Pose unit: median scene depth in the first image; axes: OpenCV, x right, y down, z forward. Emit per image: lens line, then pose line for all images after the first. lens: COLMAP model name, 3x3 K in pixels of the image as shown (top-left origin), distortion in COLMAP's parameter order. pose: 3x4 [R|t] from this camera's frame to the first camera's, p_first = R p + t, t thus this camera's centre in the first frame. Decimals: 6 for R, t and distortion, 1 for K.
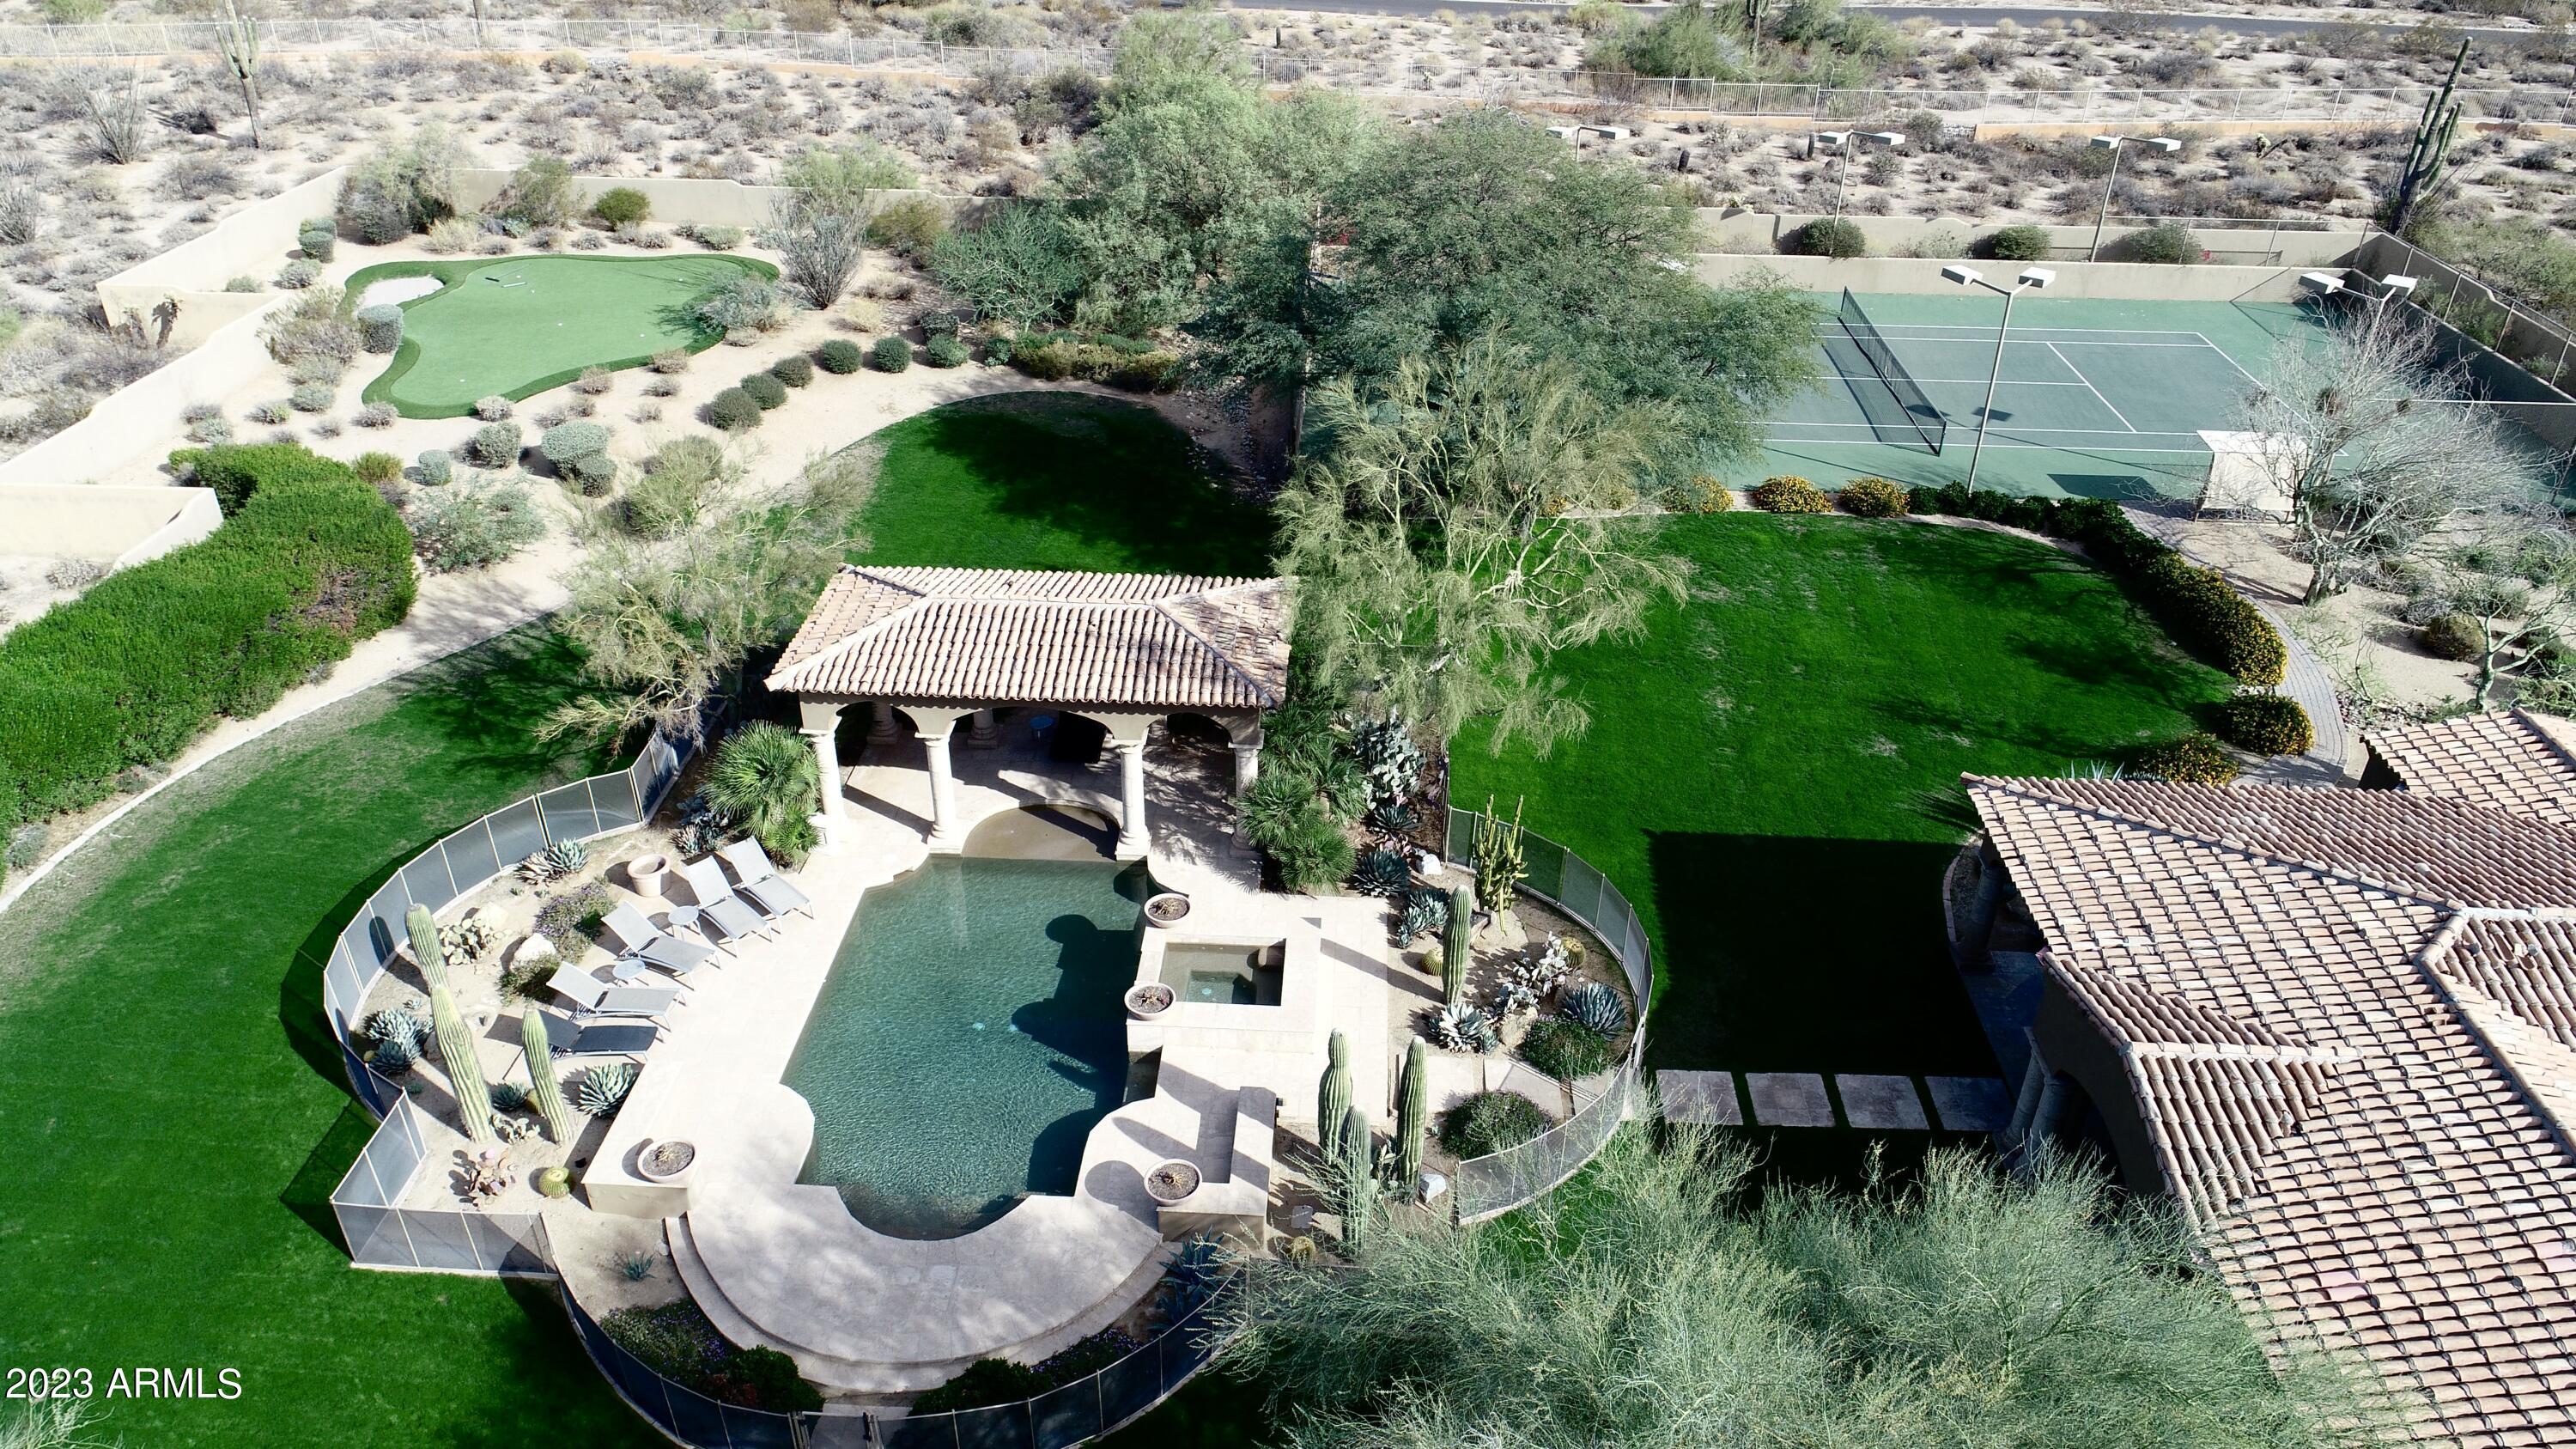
lens RADIAL K [[1738.3, 0, 1283.7], [0, 1738.3, 731.8], [0, 0, 1]] dist [0.000595, 0.002535]
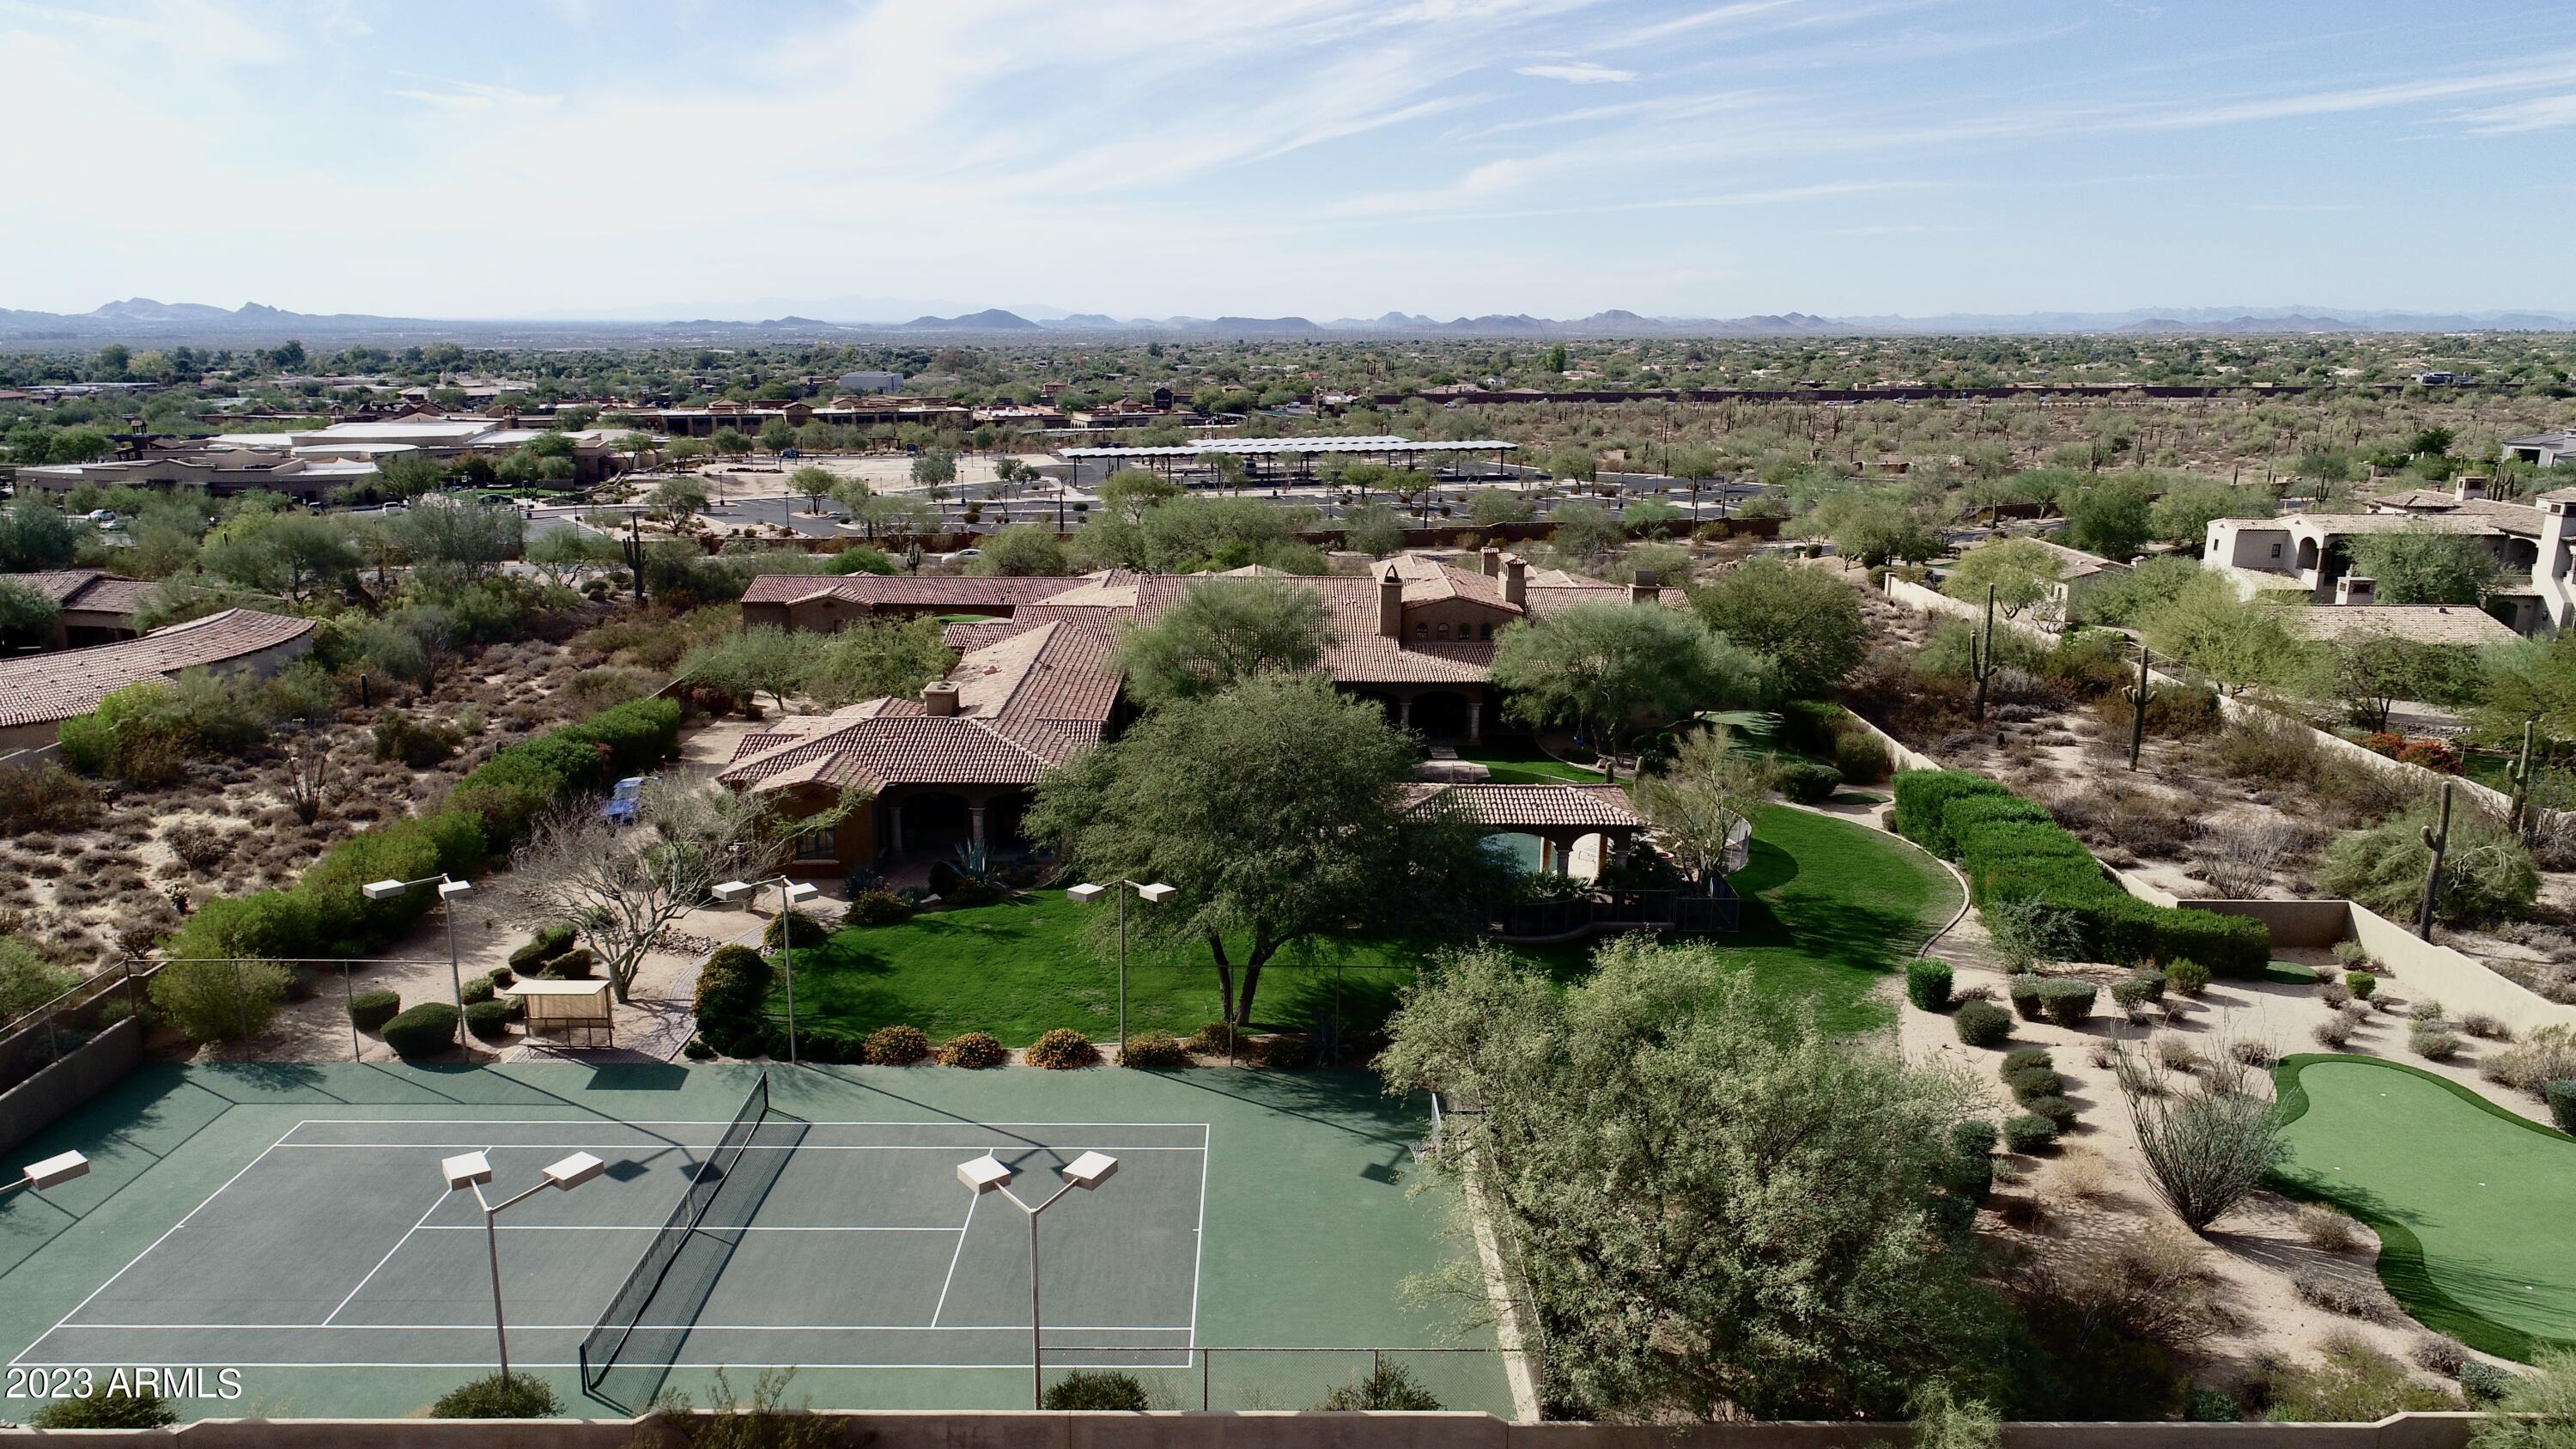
lens RADIAL K [[1738.3, 0, 1283.7], [0, 1738.3, 731.8], [0, 0, 1]] dist [0.000595, 0.002535]
pose [[-0.997357, 0.007951, -0.072218, 0.151950], [-0.044672, 0.716795, 0.695852, -0.915798], [0.057298, 0.697239, -0.714545, 1.450608]]
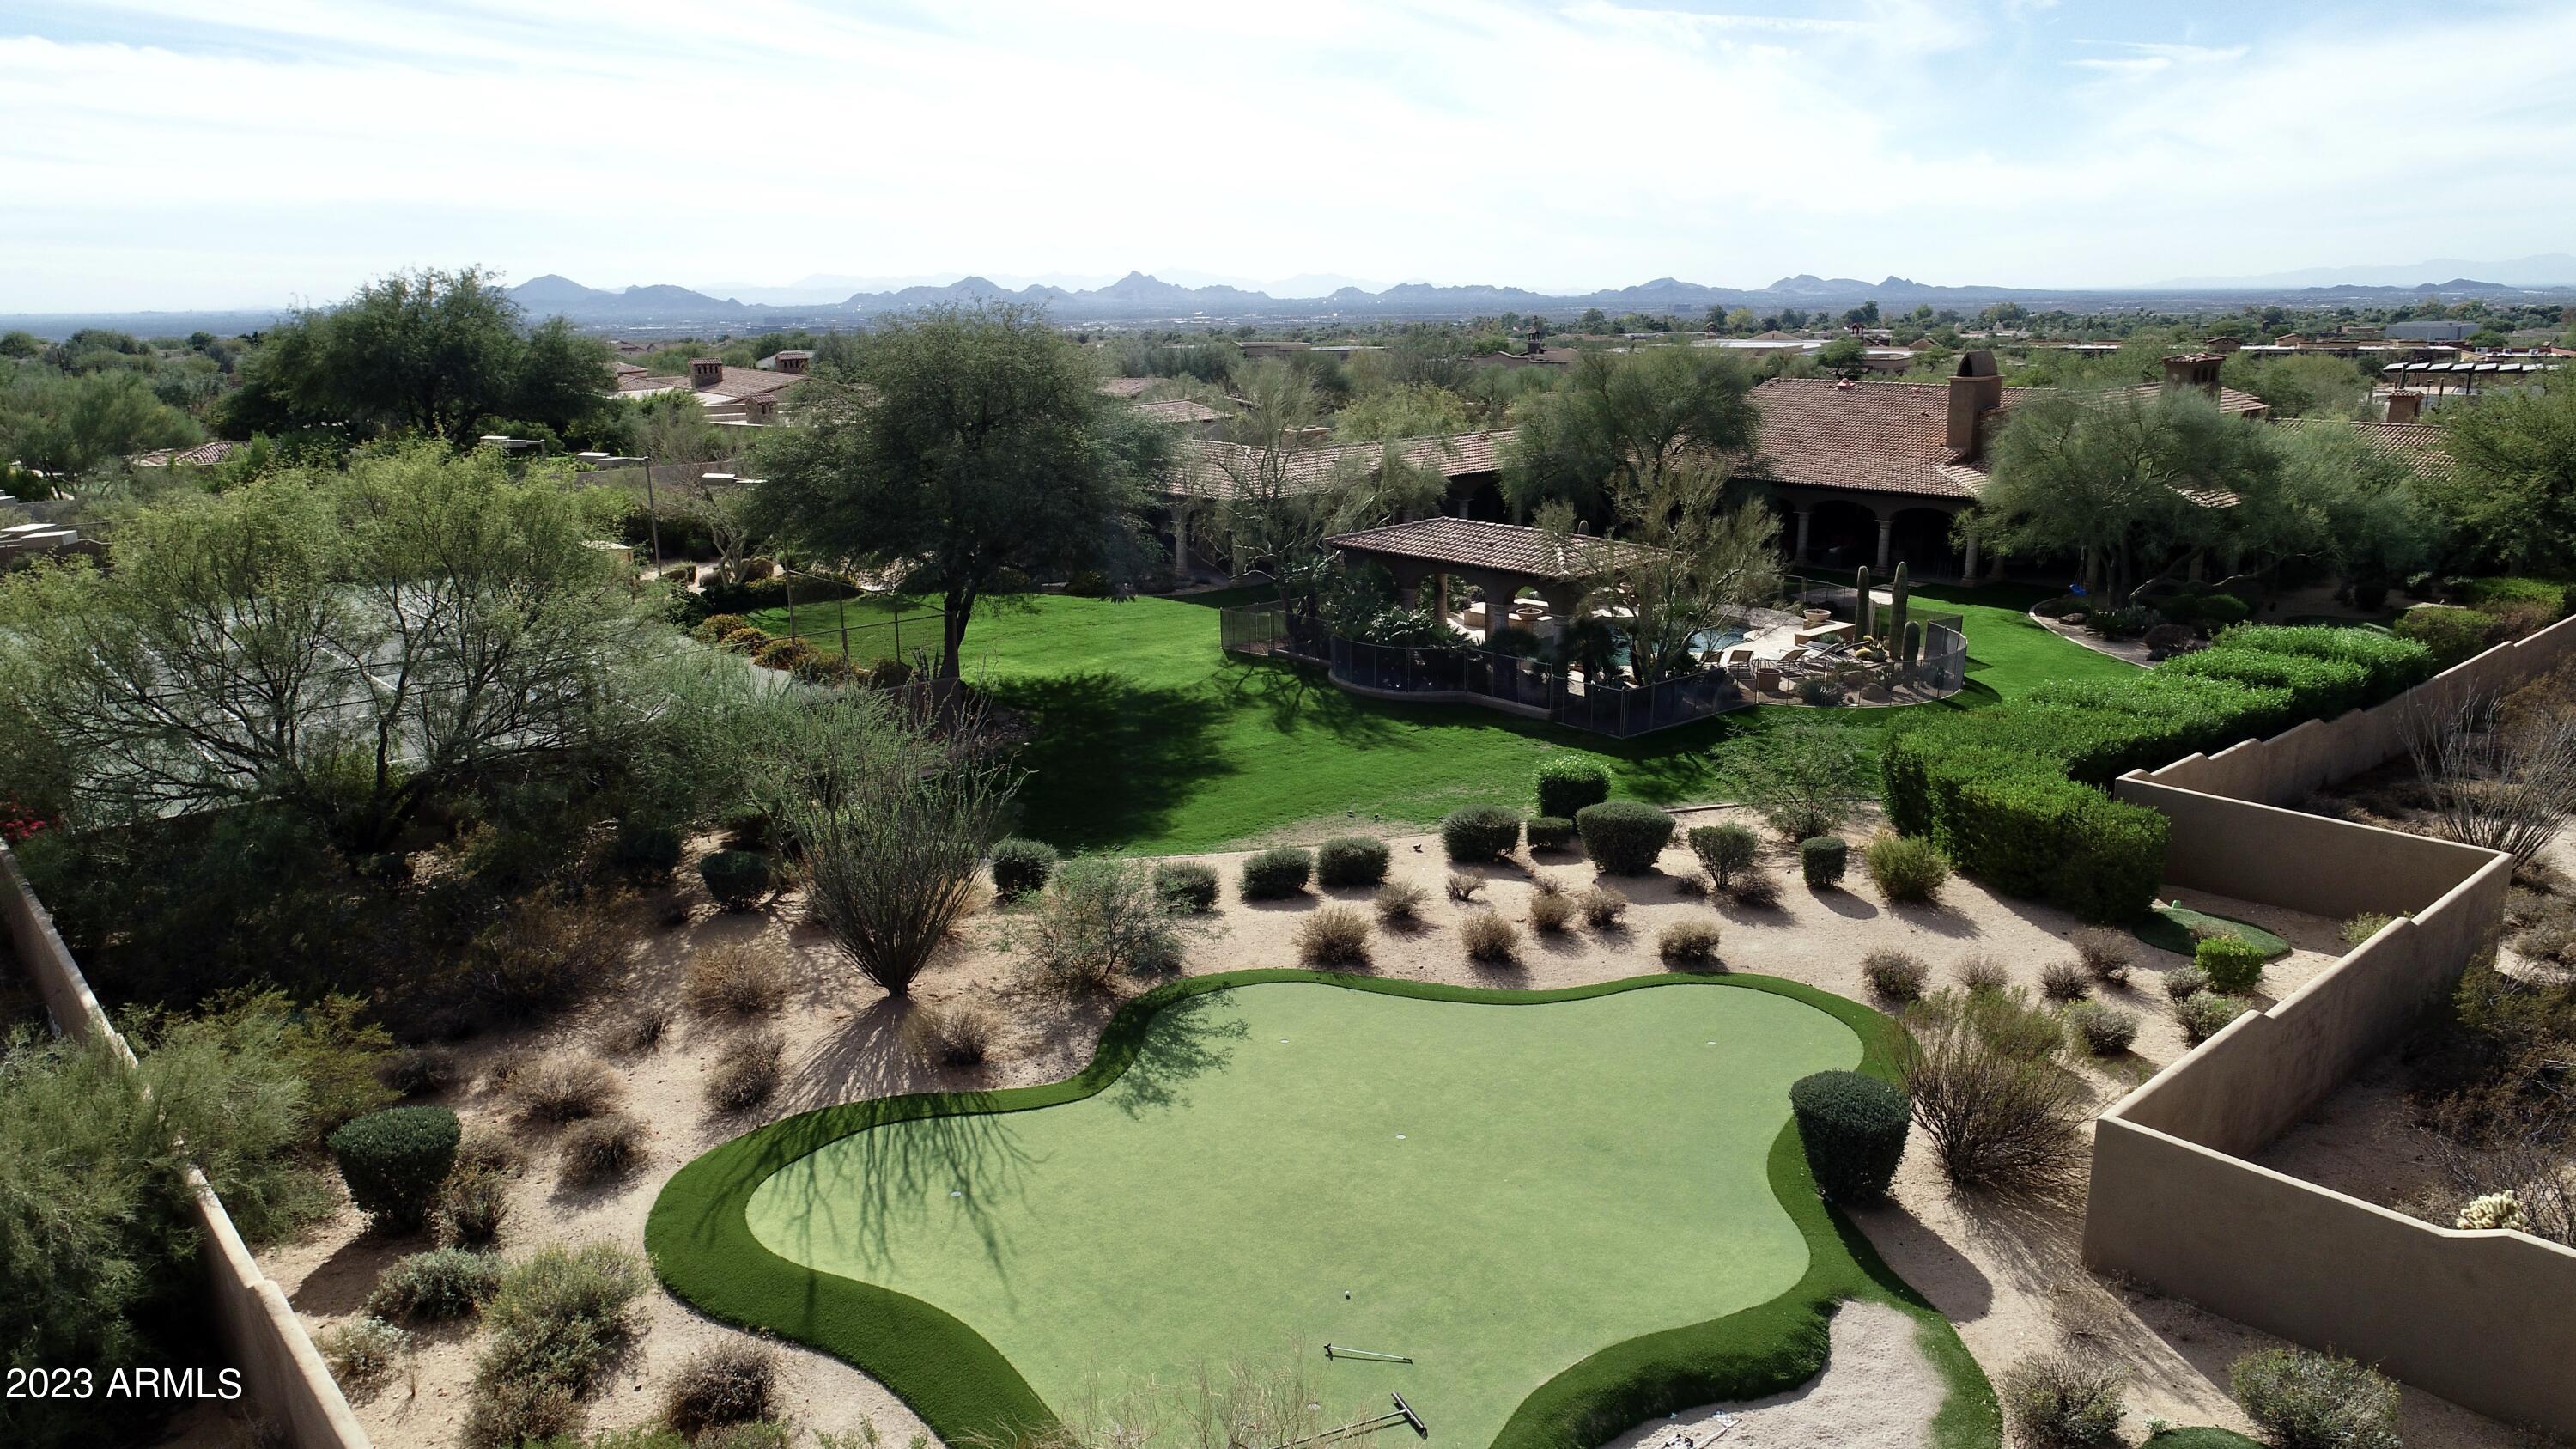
lens RADIAL K [[1743.1, 0, 1288.4], [0, 1743.1, 713.4], [0, 0, 1]] dist [0.004807, 0.000545]
pose [[-0.711125, -0.161784, 0.684198, -0.676417], [0.366060, 0.745650, 0.556781, -0.546688], [-0.600251, 0.646399, -0.471028, 1.201758]]
